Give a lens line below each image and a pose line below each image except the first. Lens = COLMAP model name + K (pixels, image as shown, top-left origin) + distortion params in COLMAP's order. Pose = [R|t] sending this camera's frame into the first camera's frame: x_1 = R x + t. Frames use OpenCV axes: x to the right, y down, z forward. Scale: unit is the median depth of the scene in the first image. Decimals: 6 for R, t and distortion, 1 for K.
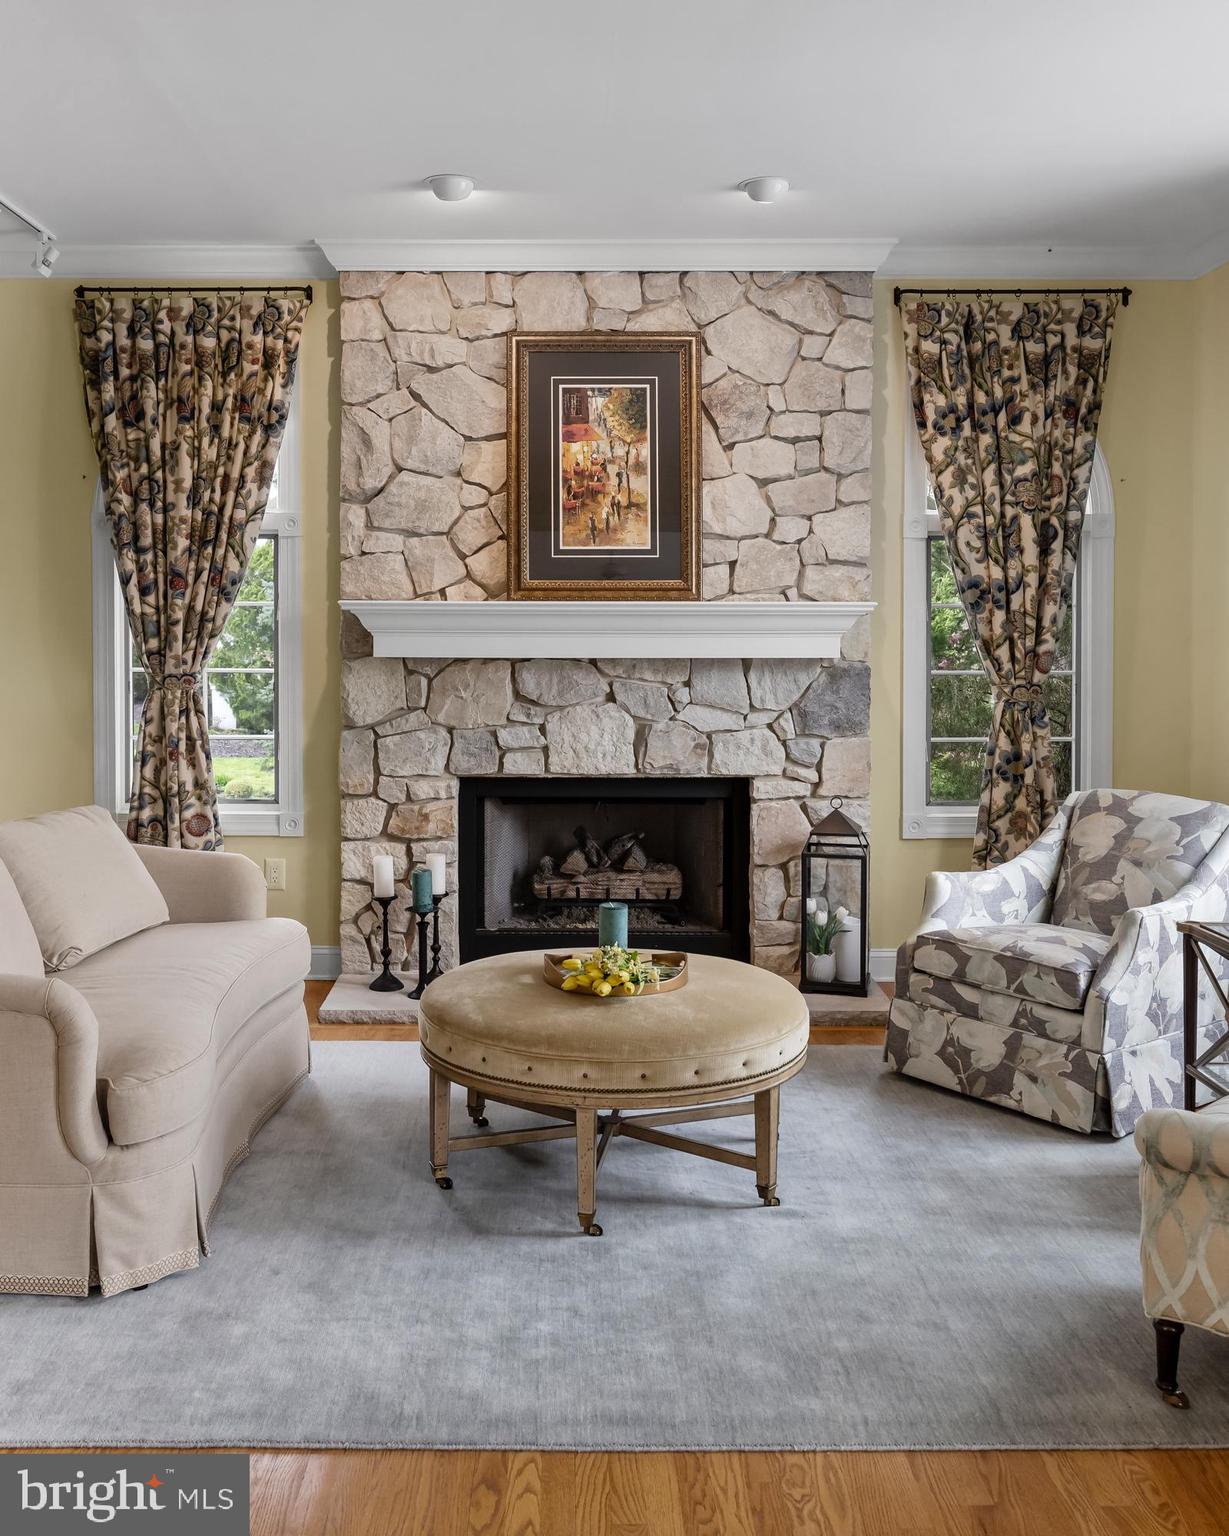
lens RADIAL K [[1472.6, 0, 553.5], [0, 1472.6, 667.5], [0, 0, 1]] dist [-0.008220, 0.000000]
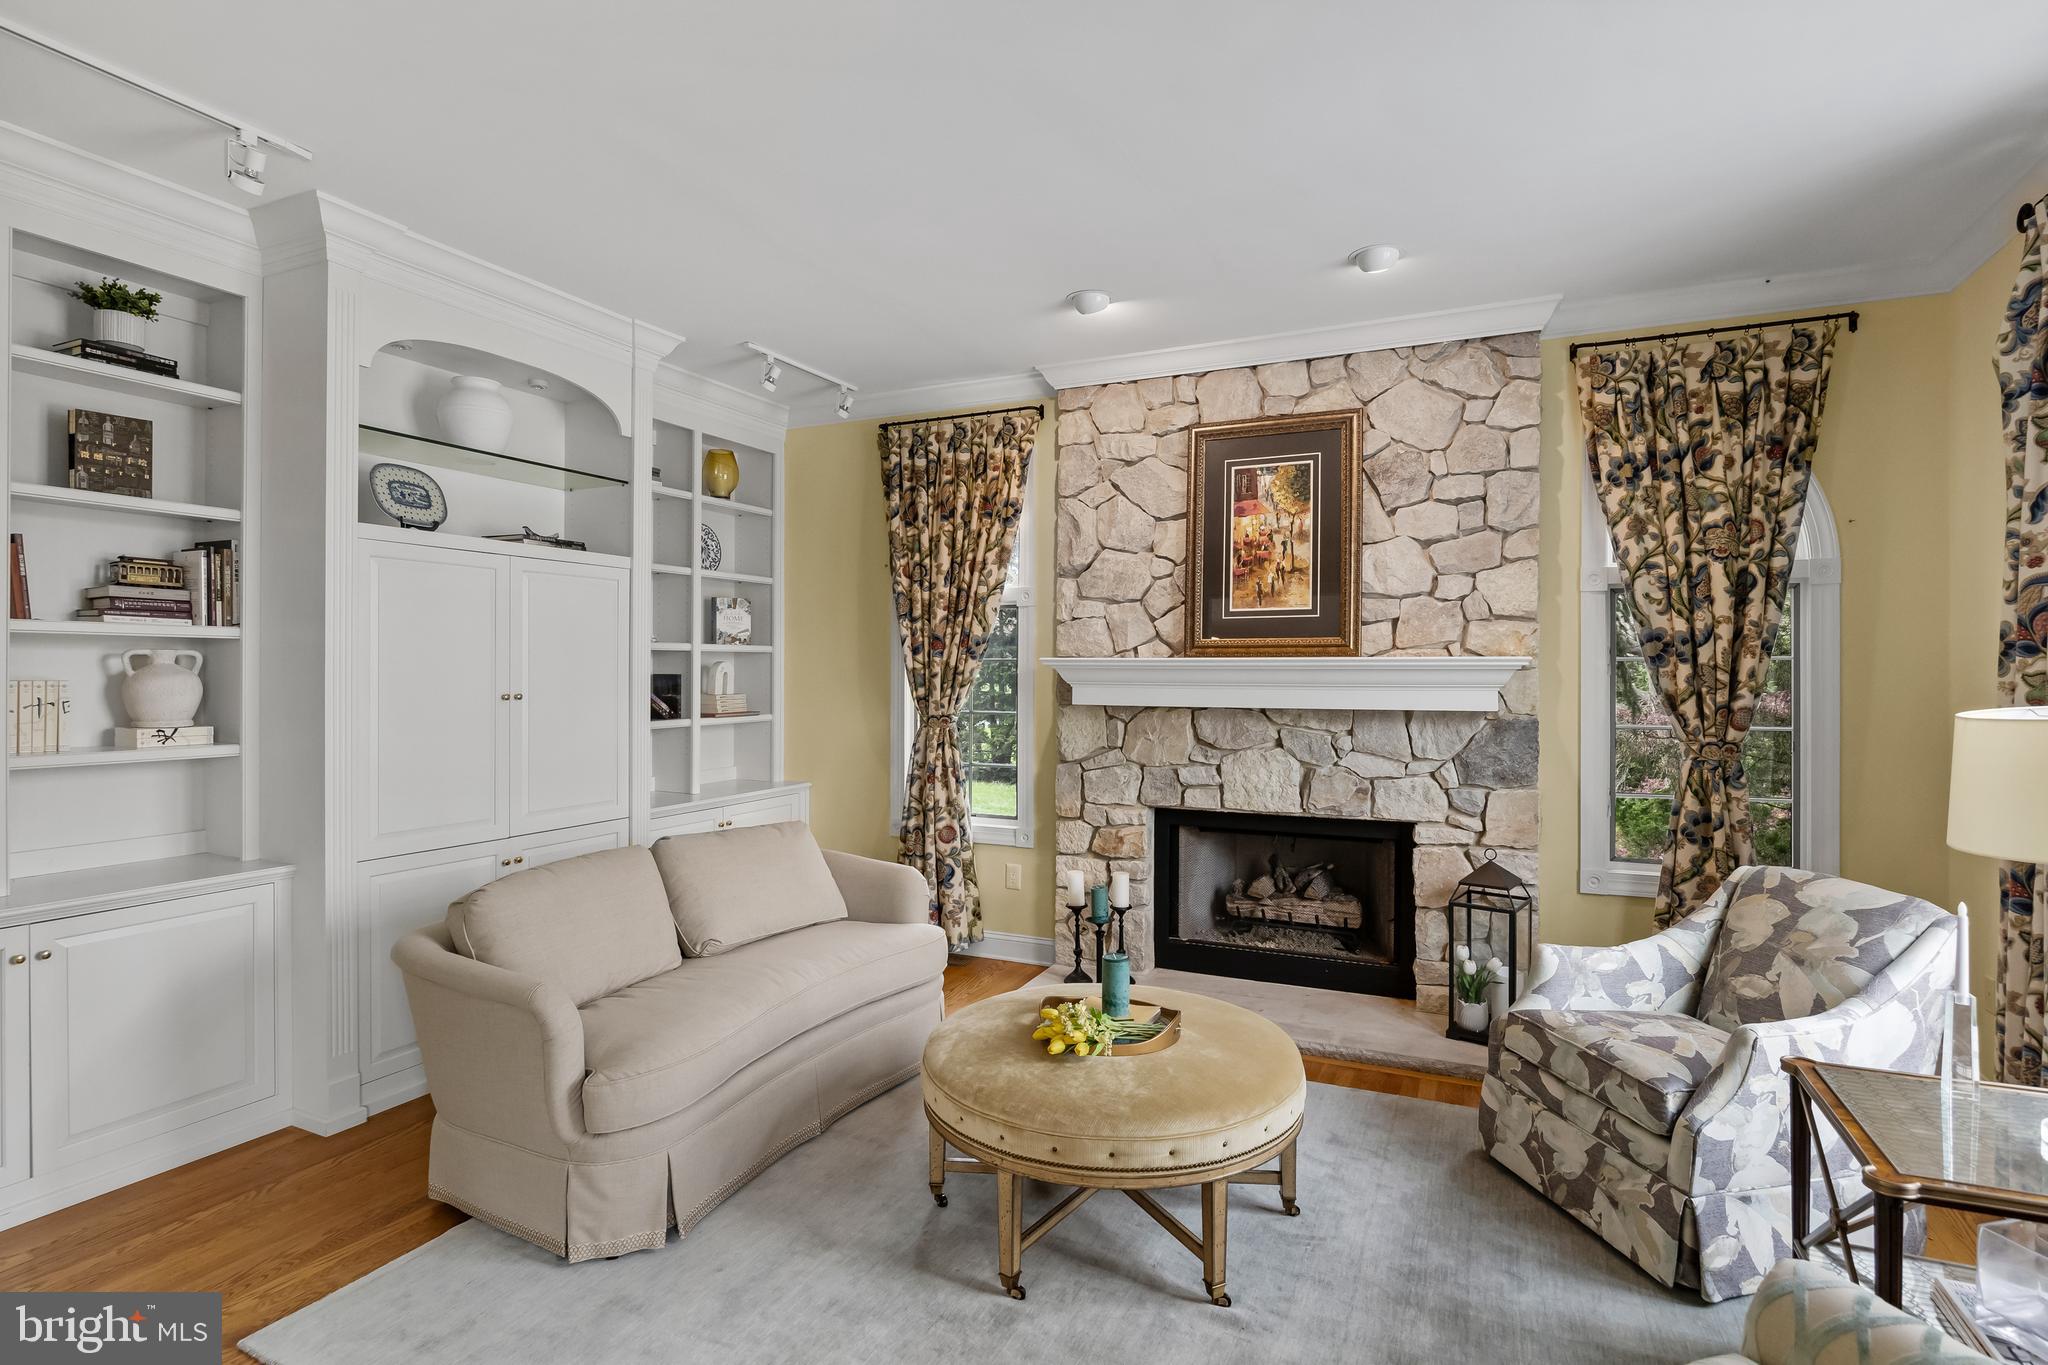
lens RADIAL K [[1035.8, 0, 1012.1], [0, 1035.8, 676.8], [0, 0, 1]] dist [-0.010846, 0.001425]
pose [[0.907660, 0.002082, -0.419701, 0.185889], [-0.010761, 0.999774, -0.018313, -0.013452], [0.419568, 0.021139, 0.907478, 0.206237]]
